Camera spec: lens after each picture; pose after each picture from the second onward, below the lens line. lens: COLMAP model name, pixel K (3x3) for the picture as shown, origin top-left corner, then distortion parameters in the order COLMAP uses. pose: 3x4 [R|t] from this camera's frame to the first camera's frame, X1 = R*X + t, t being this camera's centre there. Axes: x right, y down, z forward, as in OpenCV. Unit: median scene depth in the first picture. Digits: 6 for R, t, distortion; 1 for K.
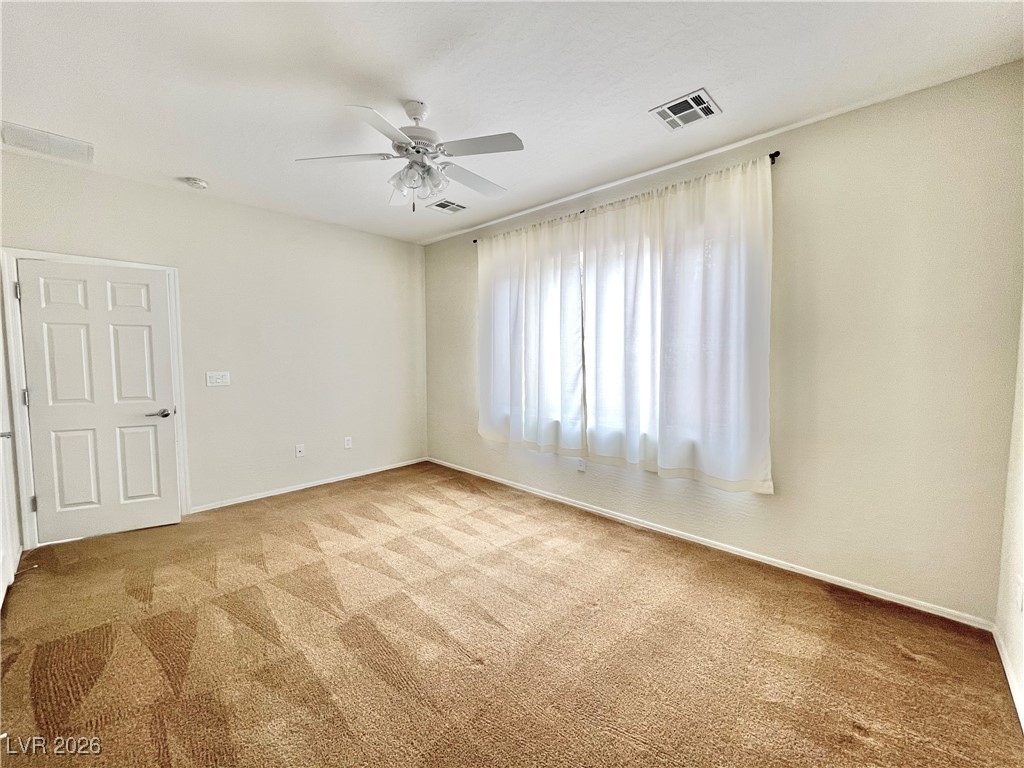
lens RADIAL K [[414.5, 0, 516.3], [0, 414.5, 384.6], [0, 0, 1]] dist [-0.000523, -0.000625]
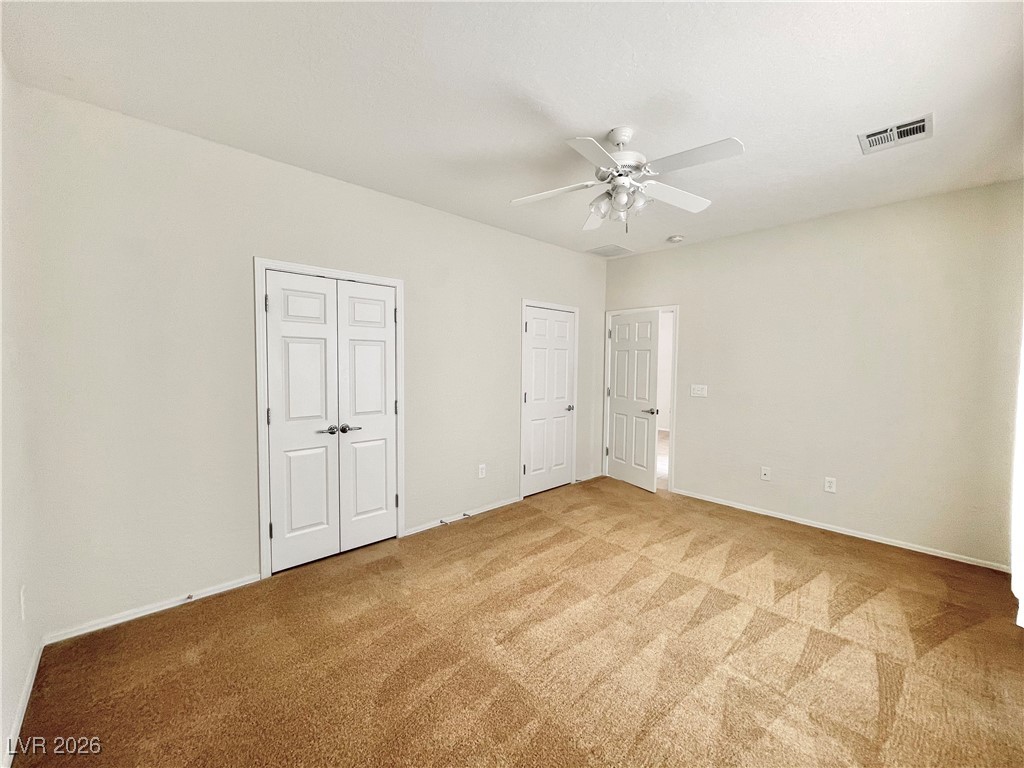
lens RADIAL K [[414.5, 0, 515.7], [0, 414.5, 383.9], [0, 0, 1]] dist [-0.000523, -0.000625]
pose [[-0.059361, 0.044803, -0.997231, 0.539925], [-0.087626, 0.994902, 0.049915, -0.049992], [0.994383, 0.090346, -0.055132, 0.570997]]
